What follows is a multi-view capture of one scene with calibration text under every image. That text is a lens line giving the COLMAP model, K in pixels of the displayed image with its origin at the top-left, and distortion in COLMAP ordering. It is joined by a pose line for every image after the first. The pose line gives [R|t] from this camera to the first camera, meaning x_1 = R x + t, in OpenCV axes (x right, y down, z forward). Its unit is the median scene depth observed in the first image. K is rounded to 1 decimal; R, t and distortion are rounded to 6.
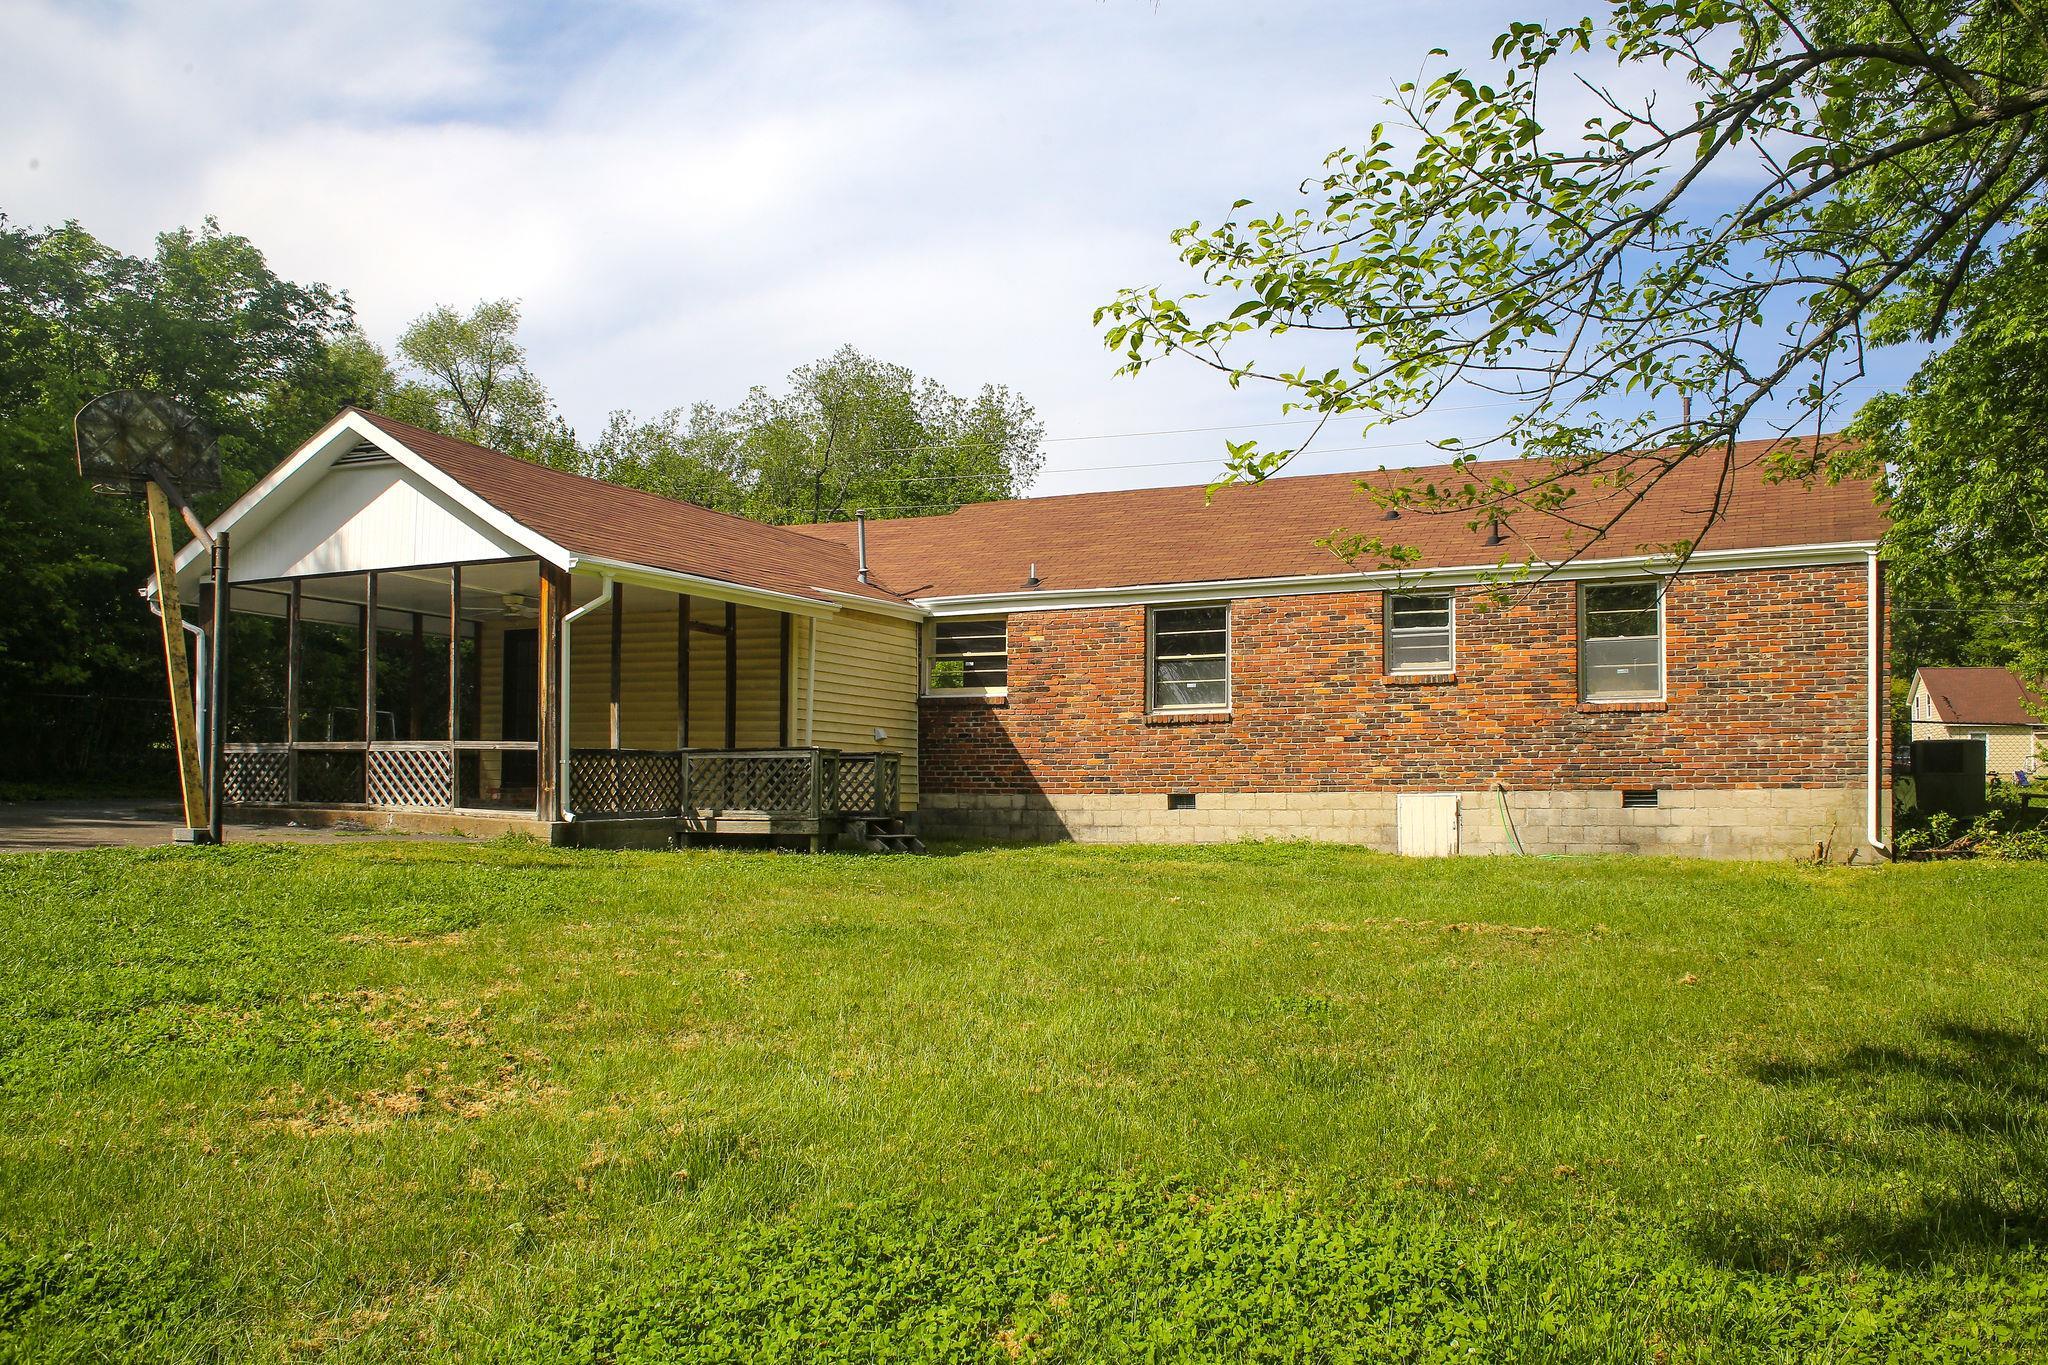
lens RADIAL K [[1635.1, 0, 1019.1], [0, 1635.1, 793.4], [0, 0, 1]] dist [-0.060972, 0.099033]
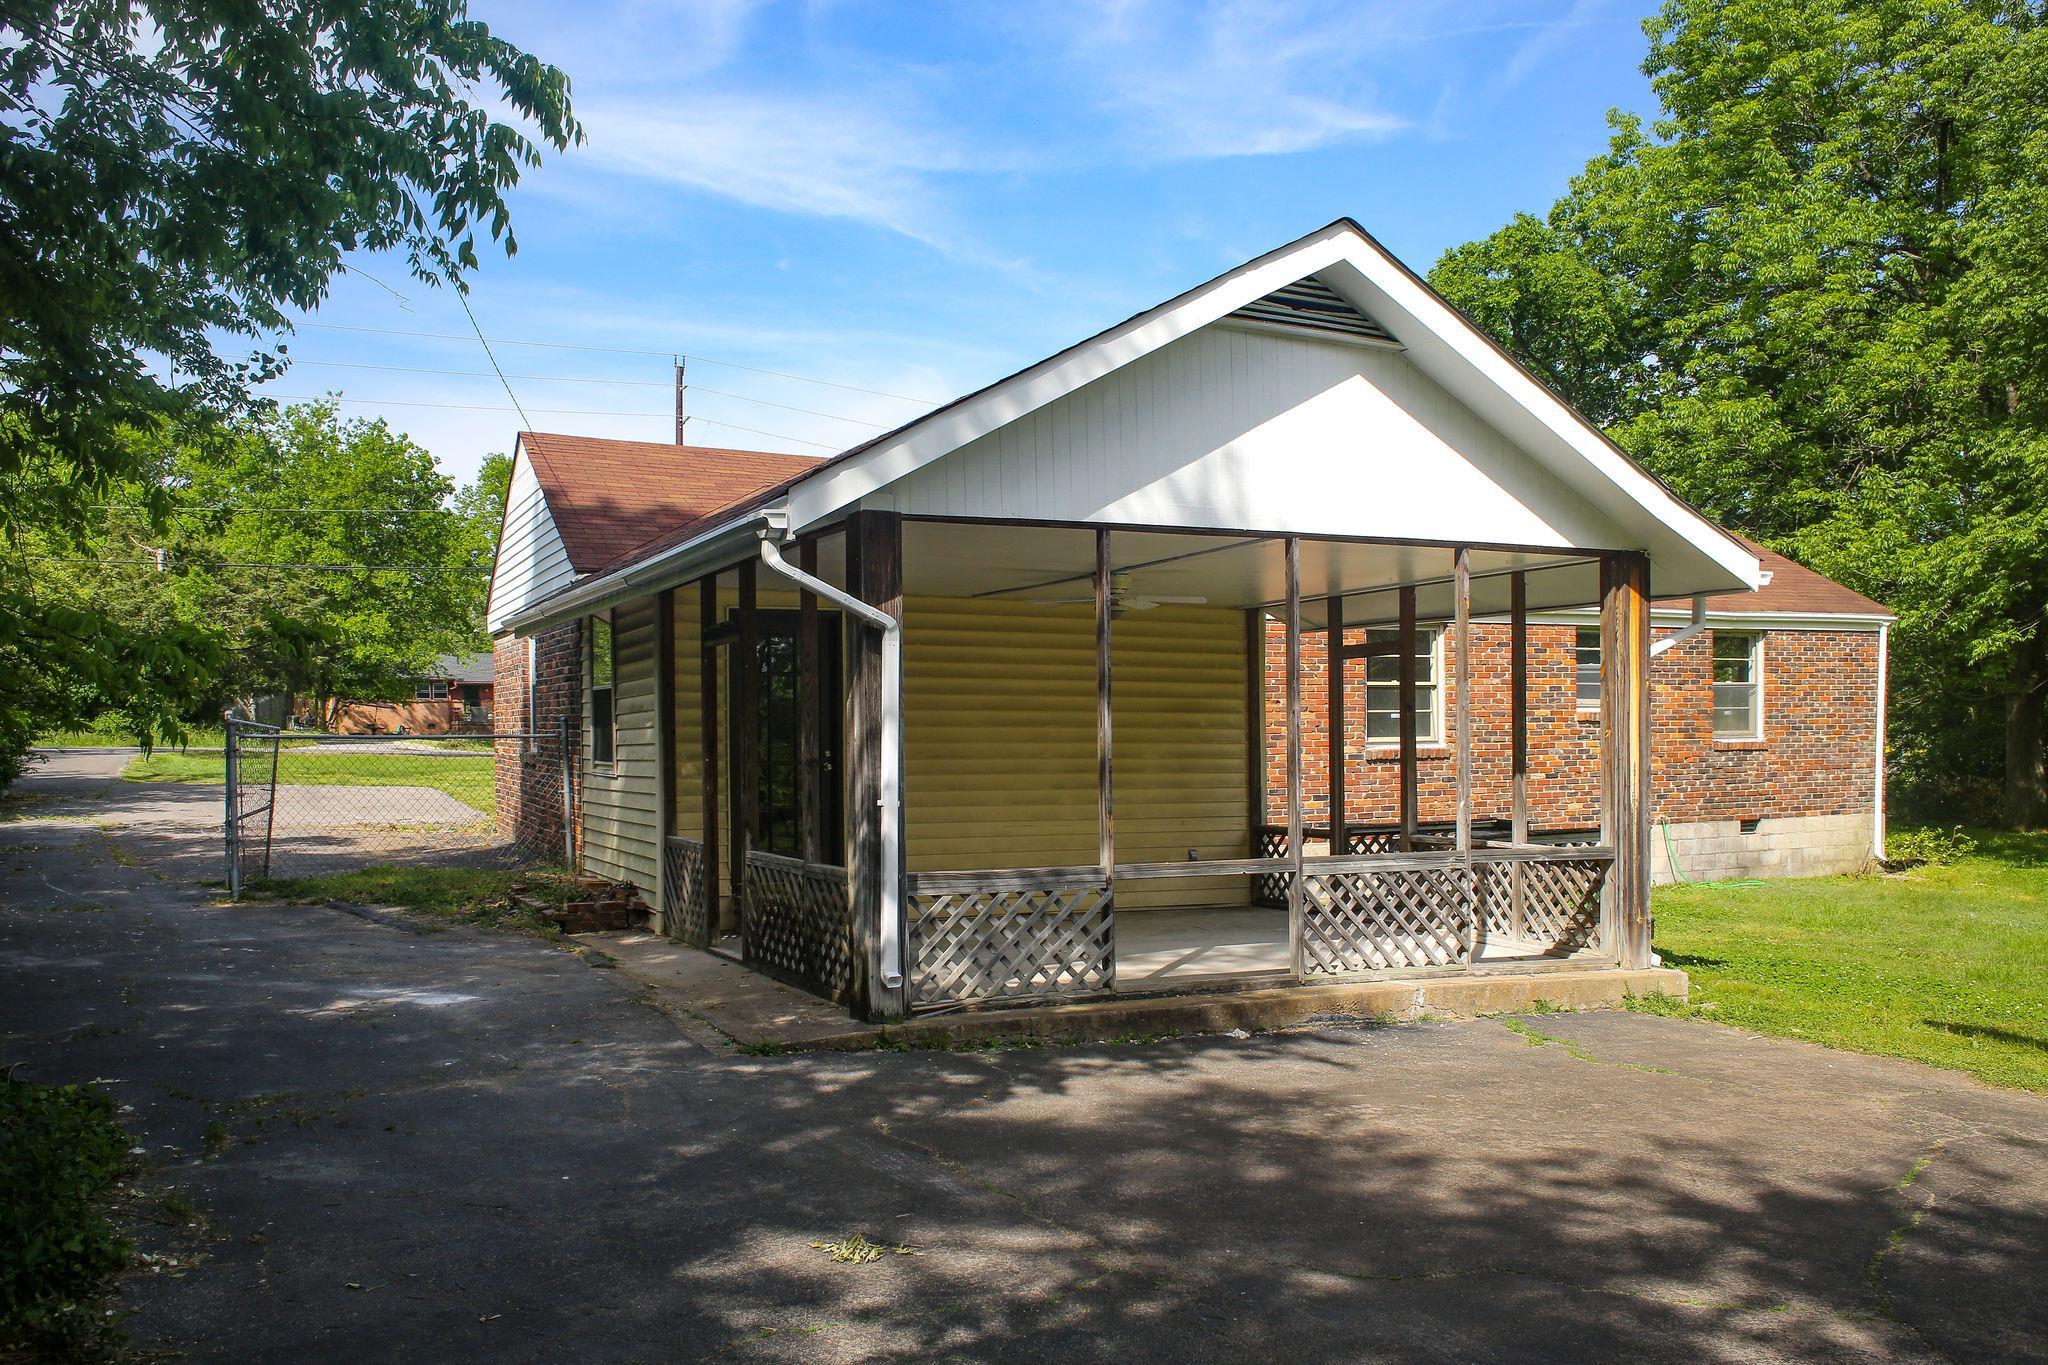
lens RADIAL K [[1602.9, 0, 960.4], [0, 1602.9, 763.7], [0, 0, 1]] dist [-0.045902, -0.000175]
pose [[0.660740, -0.021610, 0.750303, -0.779419], [0.009587, 0.999747, 0.020352, -0.066302], [-0.750553, -0.006254, 0.660780, 0.664100]]
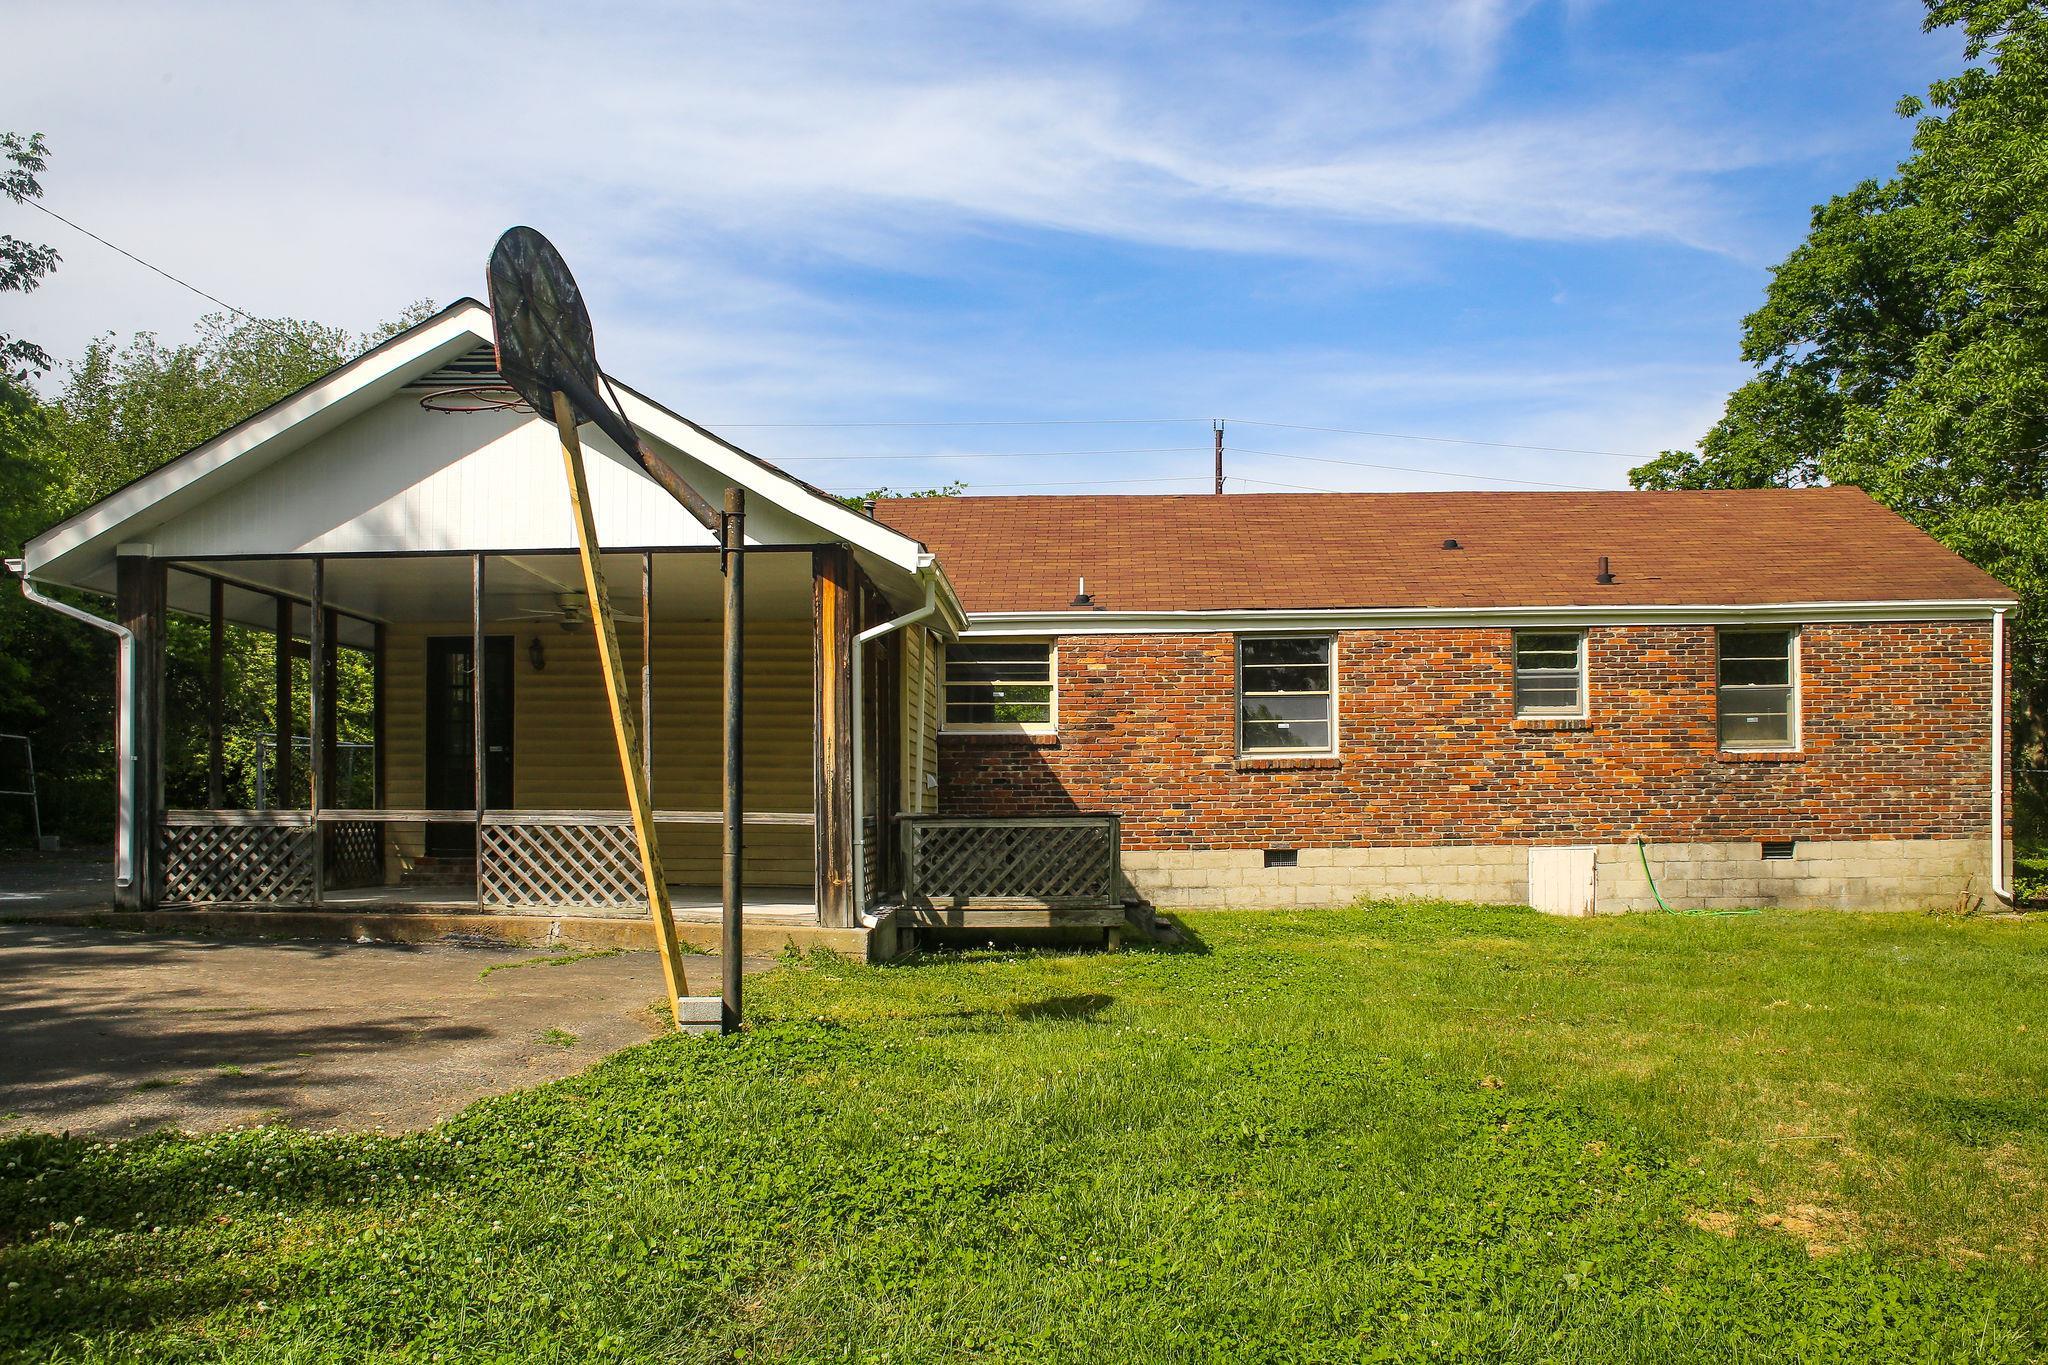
lens RADIAL K [[1635.1, 0, 1019.1], [0, 1635.1, 793.4], [0, 0, 1]] dist [-0.060972, 0.099033]
pose [[0.918102, -0.006512, 0.396290, -0.413752], [0.007967, 0.999966, -0.002024, -0.031944], [-0.396264, 0.005015, 0.918123, 0.273784]]
